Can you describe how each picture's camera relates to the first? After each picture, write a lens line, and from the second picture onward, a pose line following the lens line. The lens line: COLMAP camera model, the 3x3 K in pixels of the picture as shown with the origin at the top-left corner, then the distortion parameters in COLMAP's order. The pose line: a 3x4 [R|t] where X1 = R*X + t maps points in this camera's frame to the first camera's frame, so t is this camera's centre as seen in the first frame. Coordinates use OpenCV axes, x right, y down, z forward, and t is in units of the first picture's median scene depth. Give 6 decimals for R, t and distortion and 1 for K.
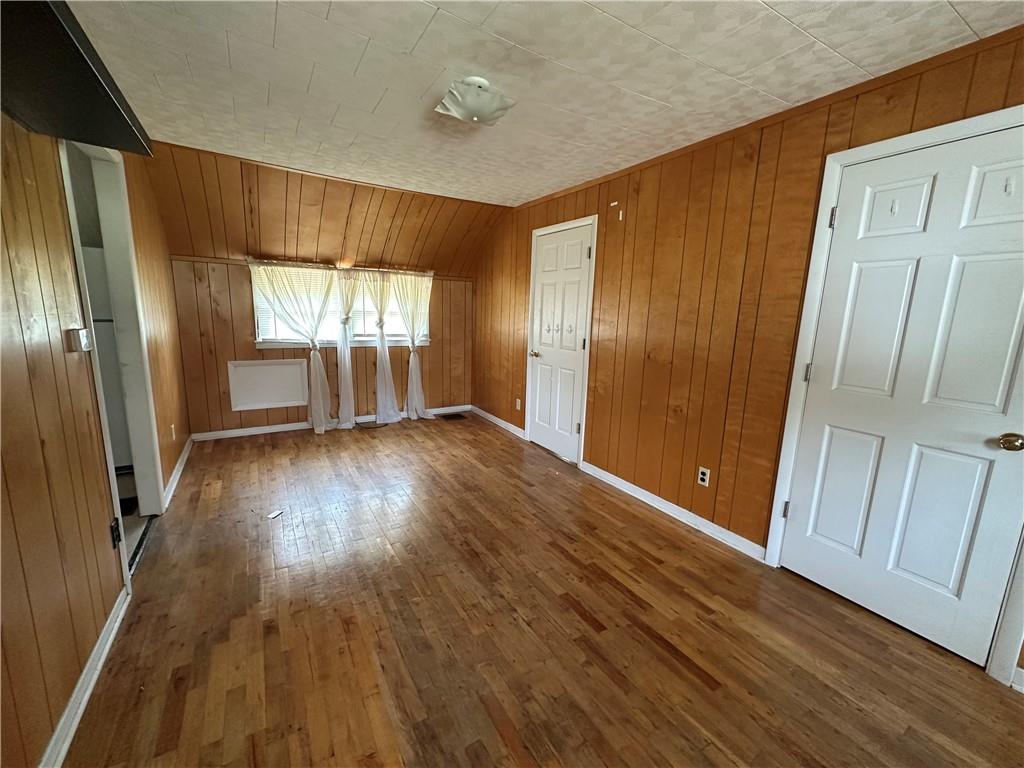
lens RADIAL K [[406.9, 0, 509.4], [0, 406.9, 382.6], [0, 0, 1]] dist [0.002330, 0.000430]
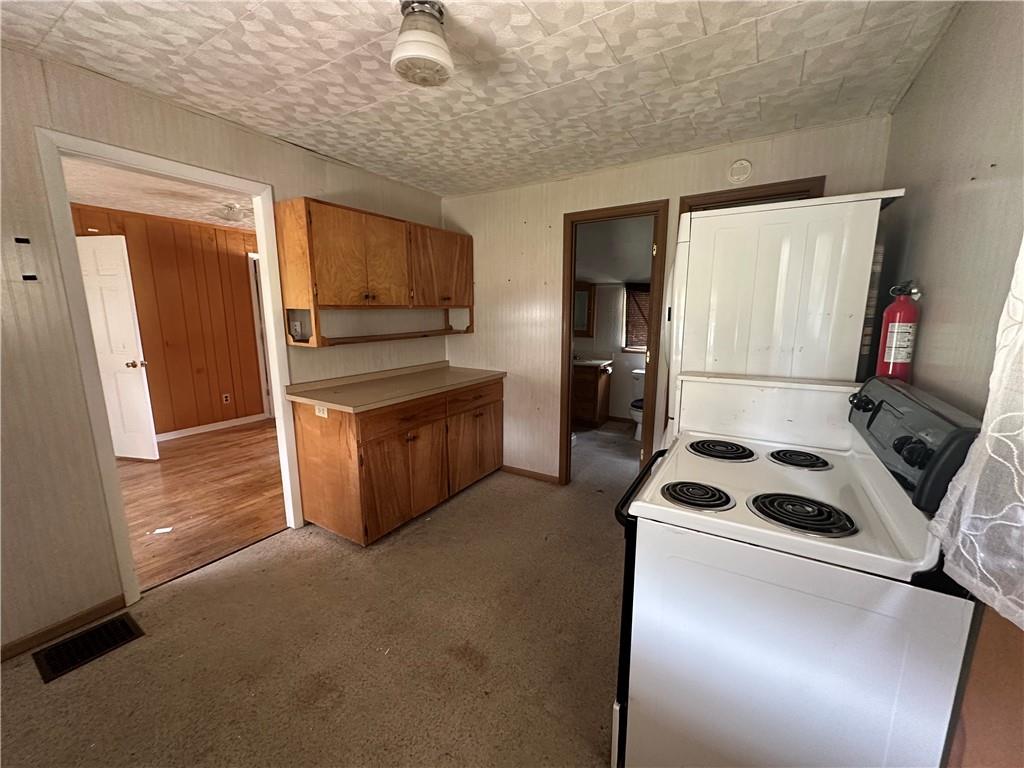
lens RADIAL K [[406.9, 0, 506.3], [0, 406.9, 386.9], [0, 0, 1]] dist [0.002330, 0.000430]
pose [[-0.439488, -0.199616, 0.875788, -1.436194], [0.142935, 0.947030, 0.287582, -0.148989], [-0.886803, 0.251570, -0.387676, 0.452334]]
